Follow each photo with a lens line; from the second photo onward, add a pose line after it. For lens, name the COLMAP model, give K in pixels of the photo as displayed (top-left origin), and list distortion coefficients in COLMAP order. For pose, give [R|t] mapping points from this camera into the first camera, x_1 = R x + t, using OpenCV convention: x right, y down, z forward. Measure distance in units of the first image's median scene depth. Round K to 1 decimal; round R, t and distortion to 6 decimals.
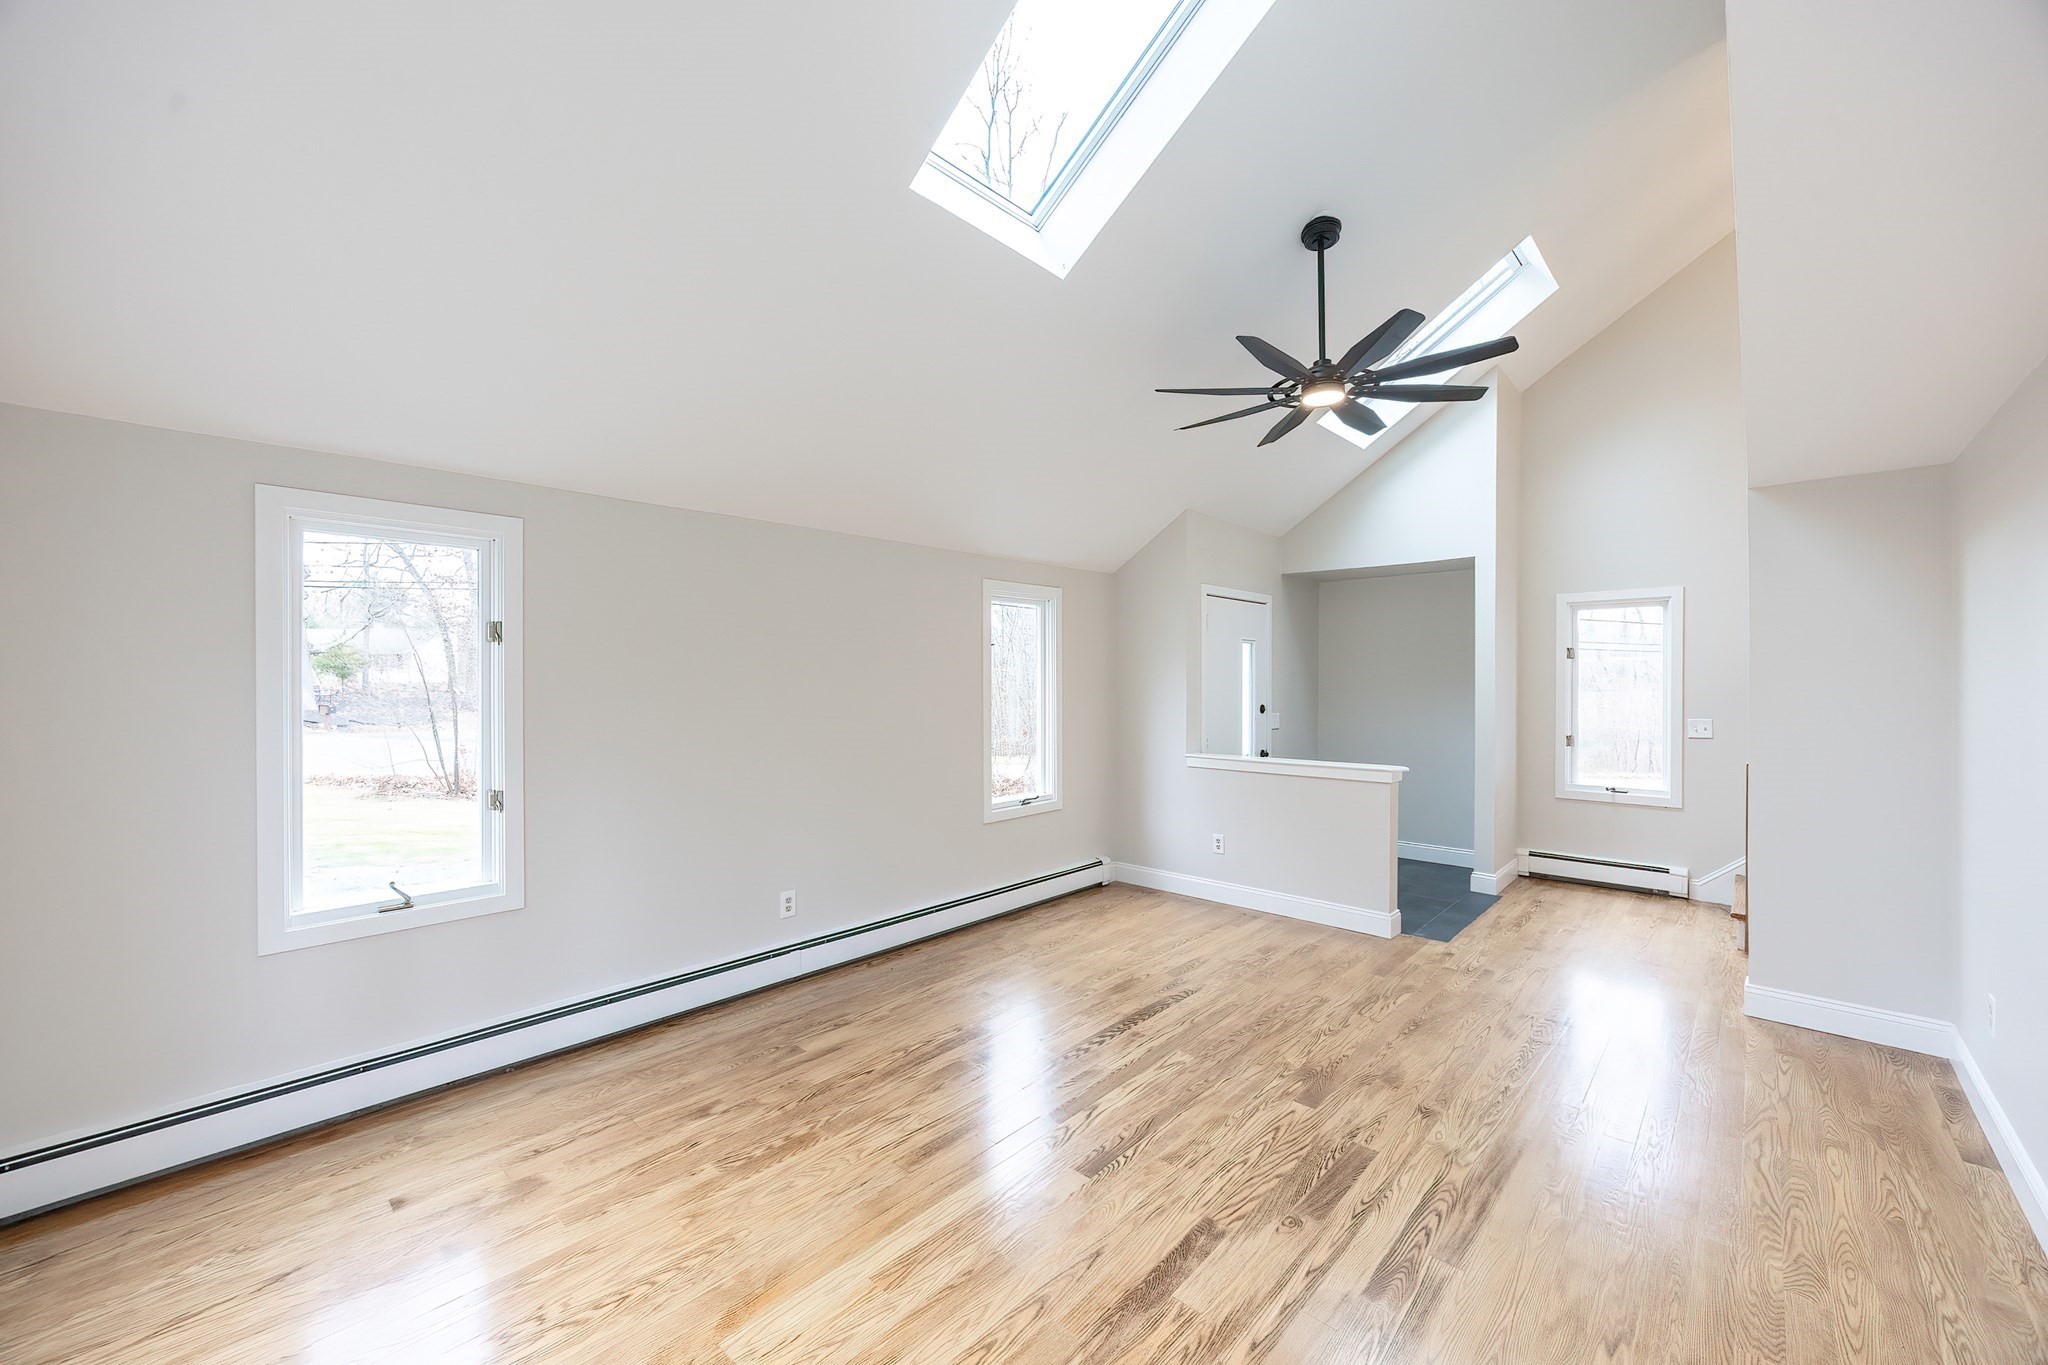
lens RADIAL K [[789.2, 0, 1041.0], [0, 789.2, 689.6], [0, 0, 1]] dist [-0.001548, -0.000436]
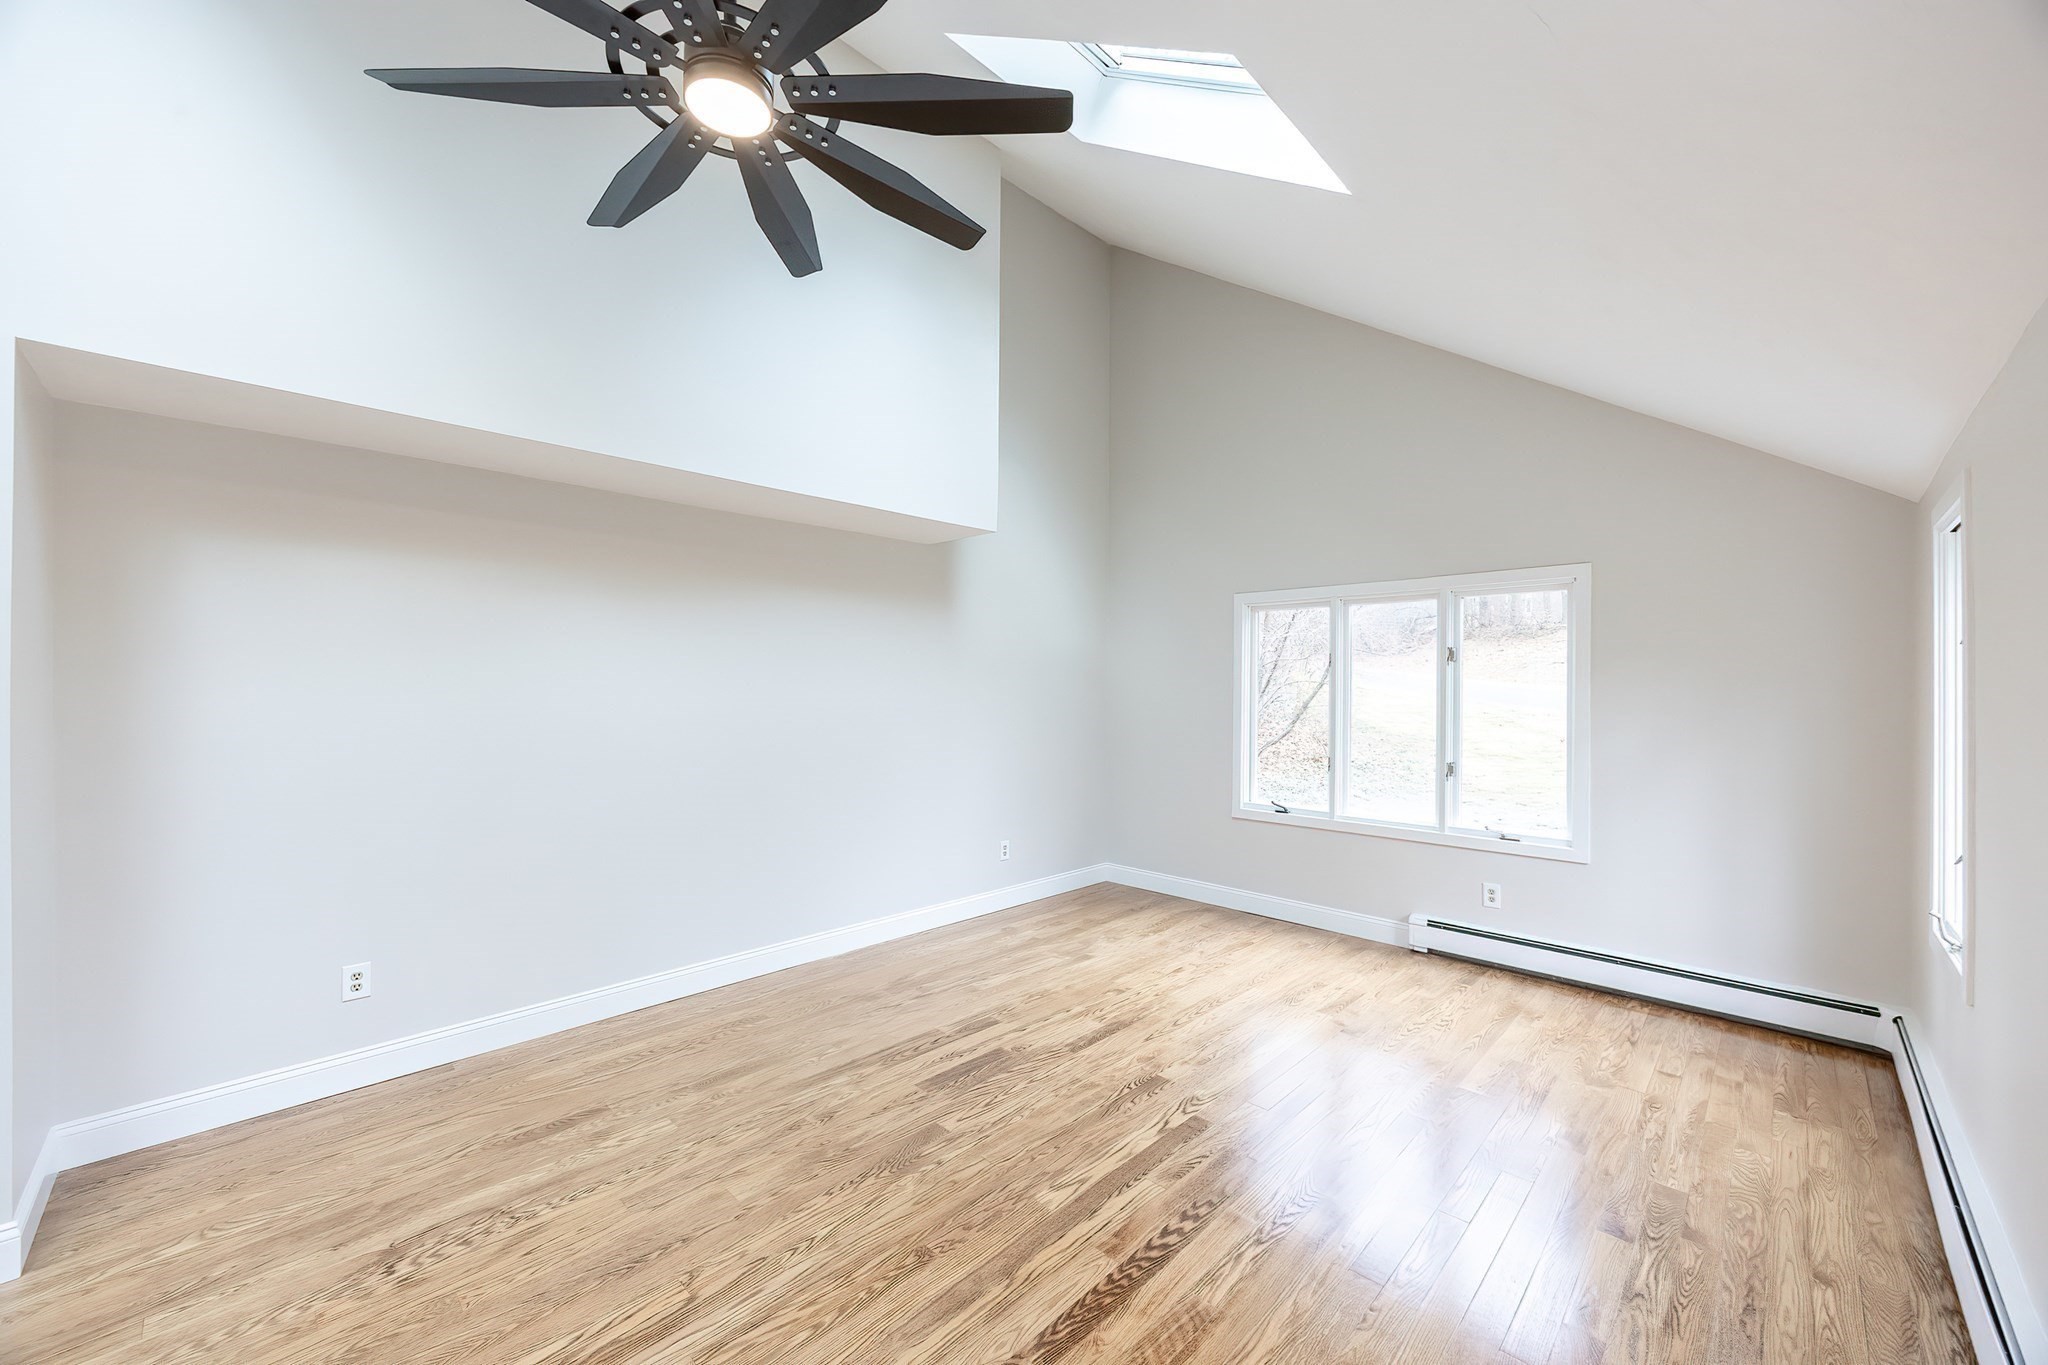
lens RADIAL K [[779.6, 0, 1024.0], [0, 779.6, 682.5], [0, 0, 1]] dist [0.000312, 0.000030]
pose [[-0.999448, -0.002950, 0.033081, 0.187061], [-0.003000, 0.999994, -0.001462, -0.012857], [-0.033077, -0.001560, -0.999452, 1.780030]]
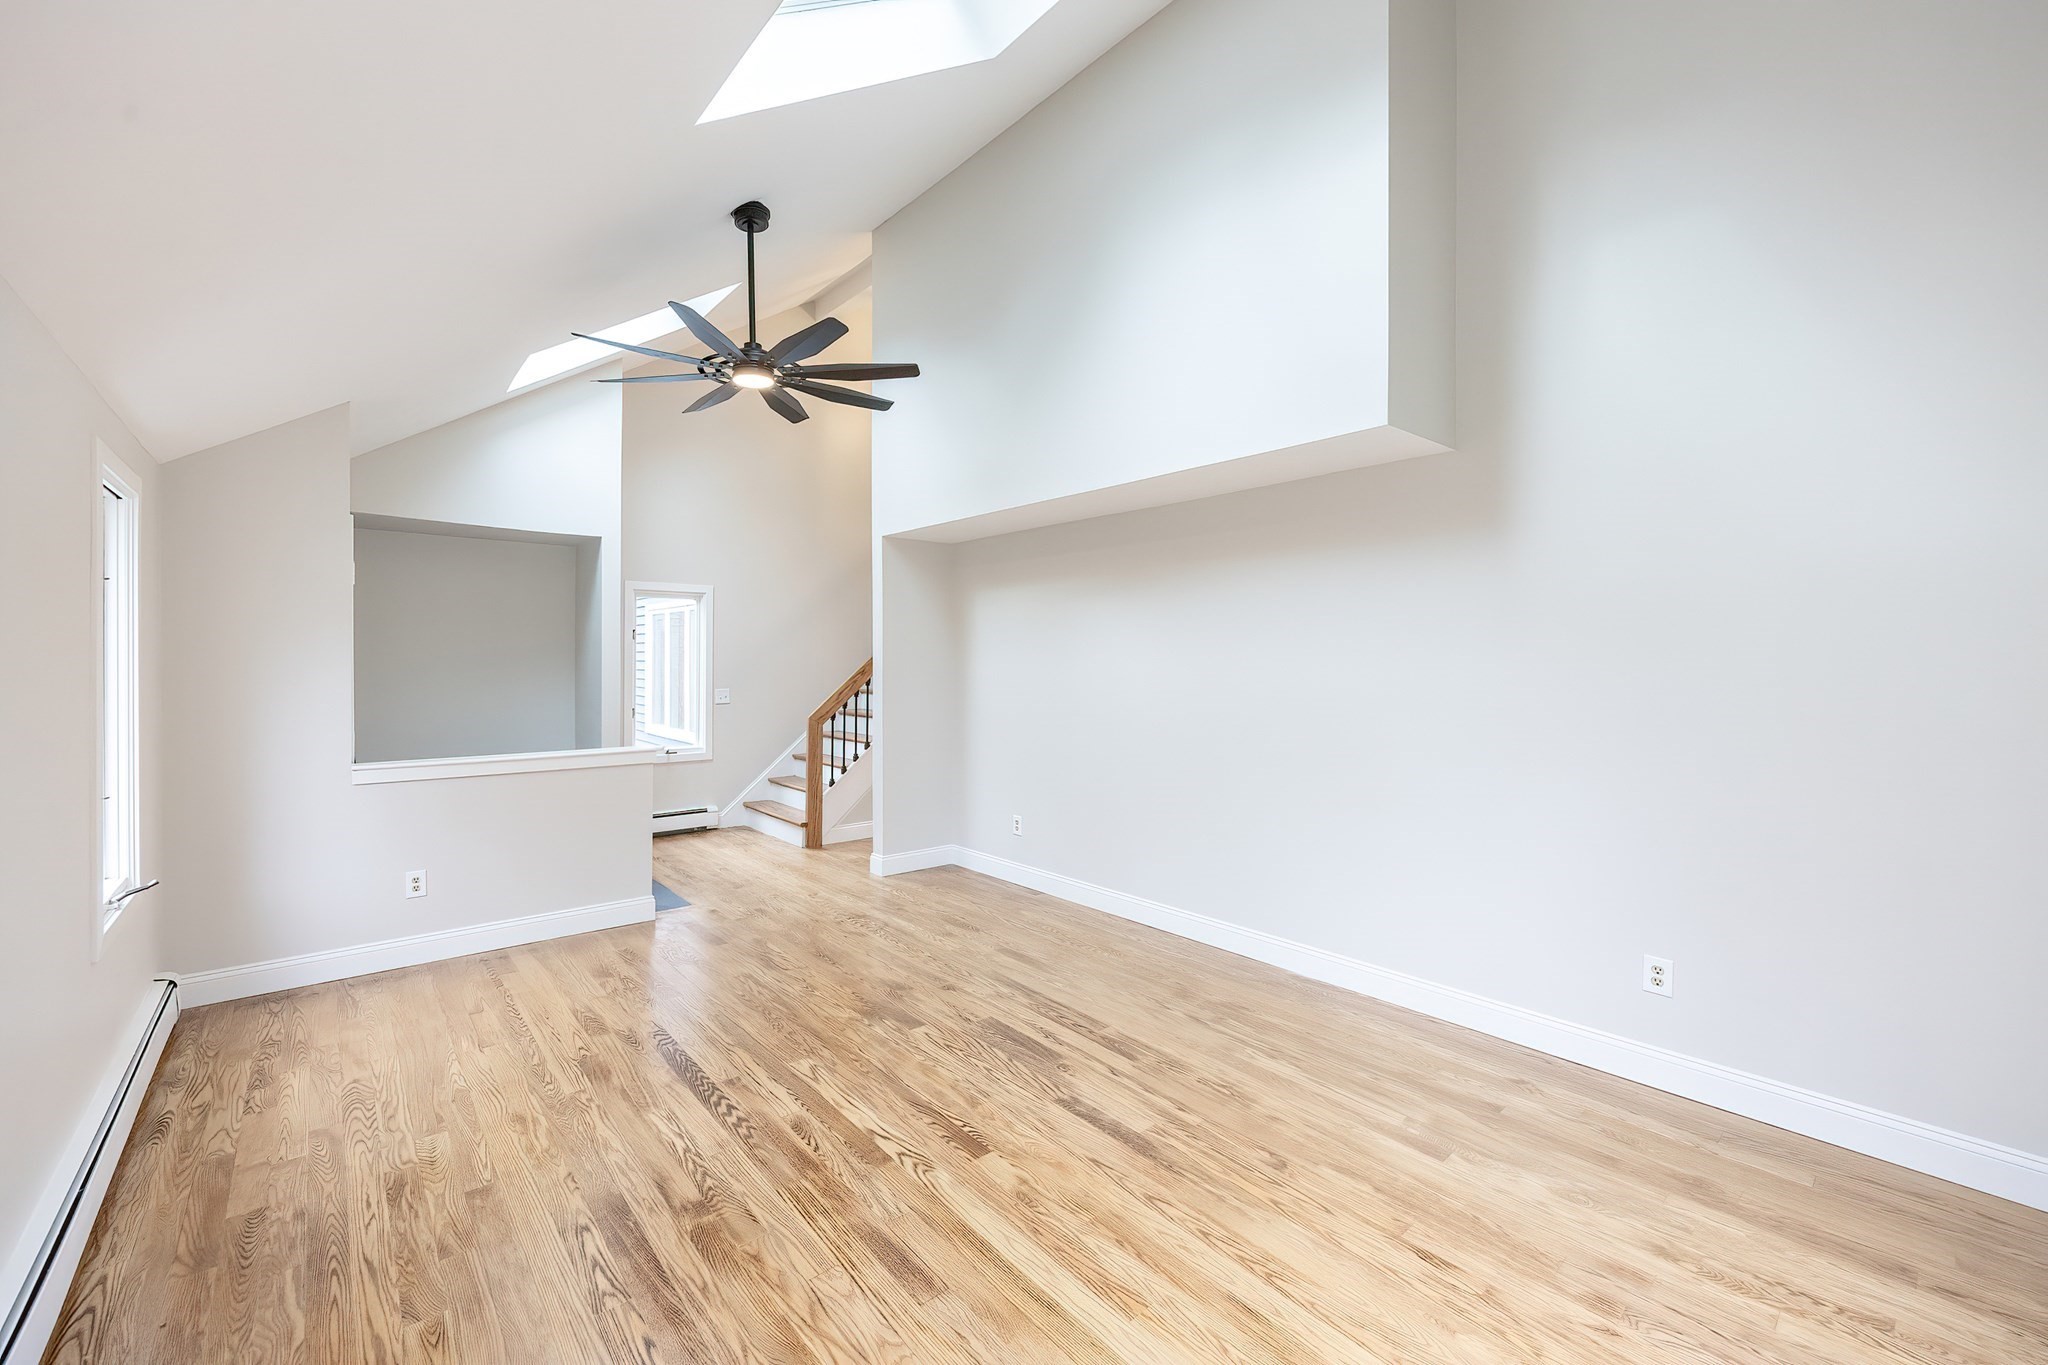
lens RADIAL K [[810.0, 0, 980.0], [0, 810.0, 672.1], [0, 0, 1]] dist [-0.003754, -0.000303]
pose [[0.143359, -0.010716, 0.989613, -0.751595], [0.003967, 0.999940, 0.010253, -0.005005], [-0.989663, 0.002456, 0.143392, 0.676138]]
